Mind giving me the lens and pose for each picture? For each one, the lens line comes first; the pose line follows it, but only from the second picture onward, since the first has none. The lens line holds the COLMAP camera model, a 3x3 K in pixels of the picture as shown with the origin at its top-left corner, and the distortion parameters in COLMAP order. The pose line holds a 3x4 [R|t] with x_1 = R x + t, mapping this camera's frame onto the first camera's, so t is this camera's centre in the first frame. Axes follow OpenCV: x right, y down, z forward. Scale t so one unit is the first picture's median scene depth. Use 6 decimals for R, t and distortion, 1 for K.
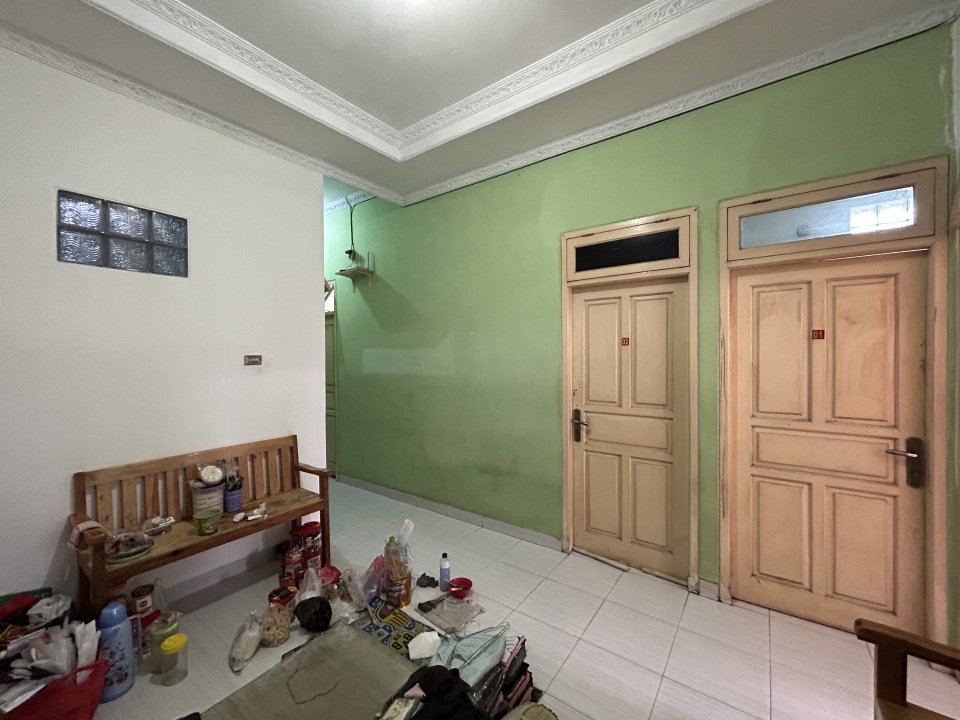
lens RADIAL K [[390.2, 0, 476.3], [0, 390.2, 359.5], [0, 0, 1]] dist [-0.001974, 0.000392]
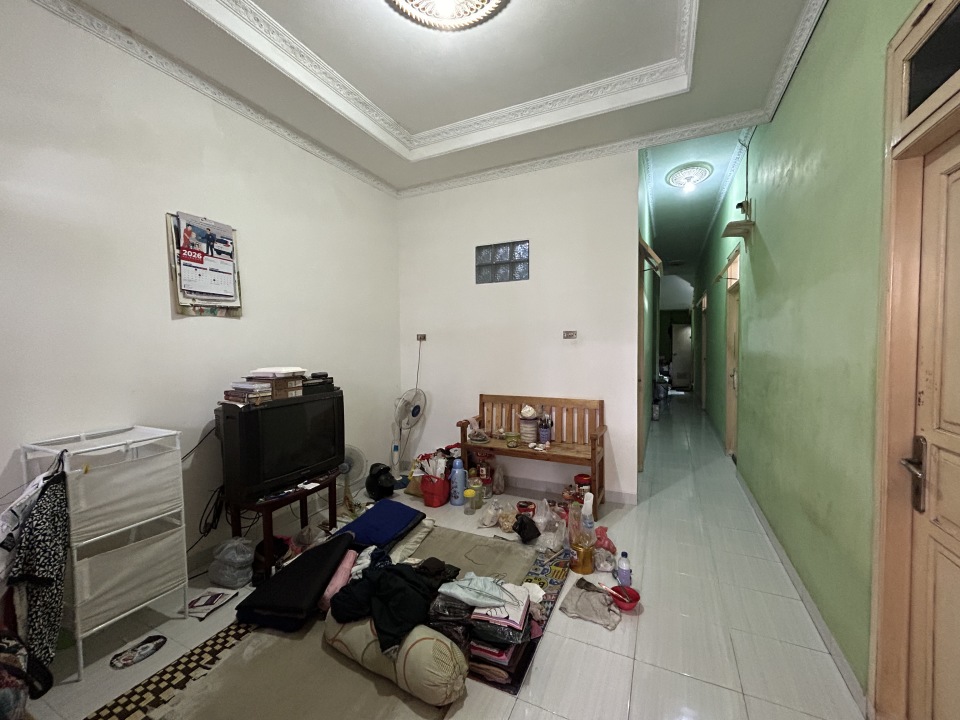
lens RADIAL K [[386.6, 0, 480.0], [0, 386.6, 360.0], [0, 0, 1]] dist [-0.000838, -0.000042]
pose [[0.196590, 0.047837, -0.979318, 0.711808], [-0.004003, 0.998840, 0.047987, 0.028830], [0.980478, -0.005514, 0.196553, 0.539453]]
